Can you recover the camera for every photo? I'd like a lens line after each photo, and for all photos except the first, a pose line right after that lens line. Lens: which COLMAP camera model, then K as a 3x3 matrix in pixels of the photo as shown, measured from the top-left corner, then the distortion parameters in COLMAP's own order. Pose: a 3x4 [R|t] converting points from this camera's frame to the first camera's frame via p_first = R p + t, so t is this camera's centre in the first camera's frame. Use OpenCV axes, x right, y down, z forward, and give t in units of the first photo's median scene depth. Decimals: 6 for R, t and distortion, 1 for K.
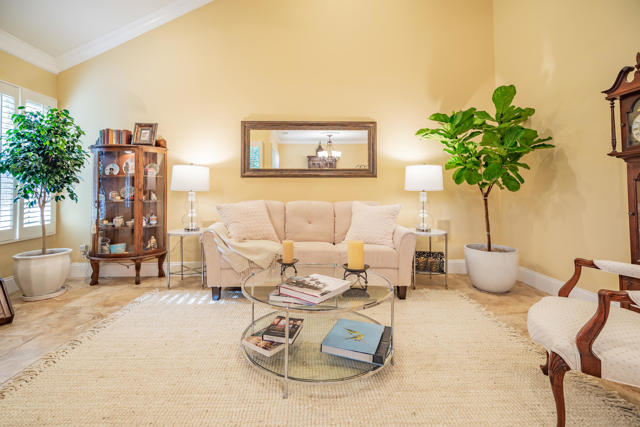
lens RADIAL K [[303.2, 0, 319.0], [0, 303.2, 178.1], [0, 0, 1]] dist [-0.002166, -0.000041]
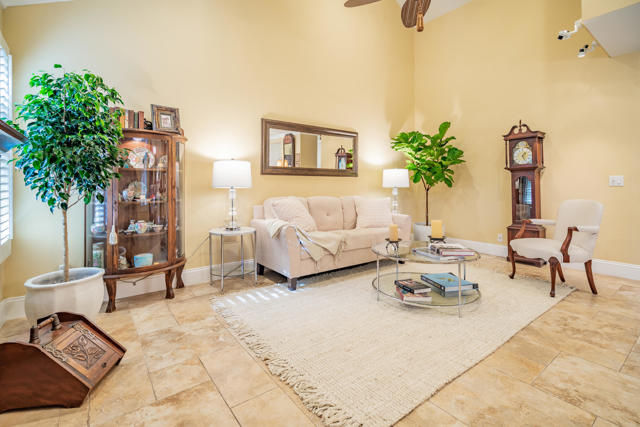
lens RADIAL K [[300.6, 0, 320.3], [0, 300.6, 183.8], [0, 0, 1]] dist [-0.002478, -0.000238]
pose [[0.808732, 0.004299, 0.588161, -0.737529], [-0.020733, 0.999560, 0.021202, 0.003755], [-0.587812, -0.029341, 0.808466, 0.080734]]
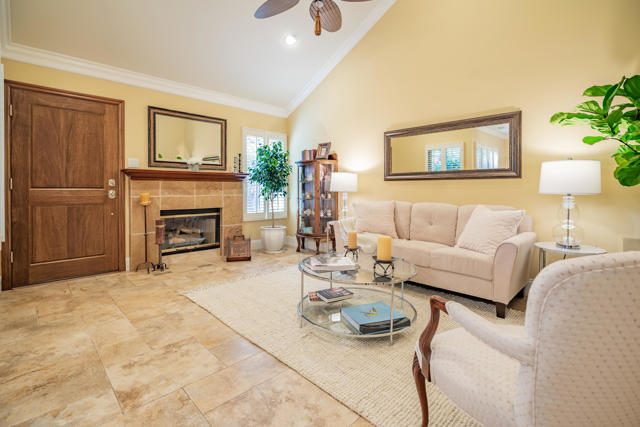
lens RADIAL K [[307.8, 0, 321.4], [0, 307.8, 192.0], [0, 0, 1]] dist [-0.001241, 0.000104]
pose [[0.677314, 0.009505, -0.735632, 0.480657], [0.019055, 0.999354, 0.030457, 0.000113], [0.735447, -0.034647, 0.676696, 0.026379]]
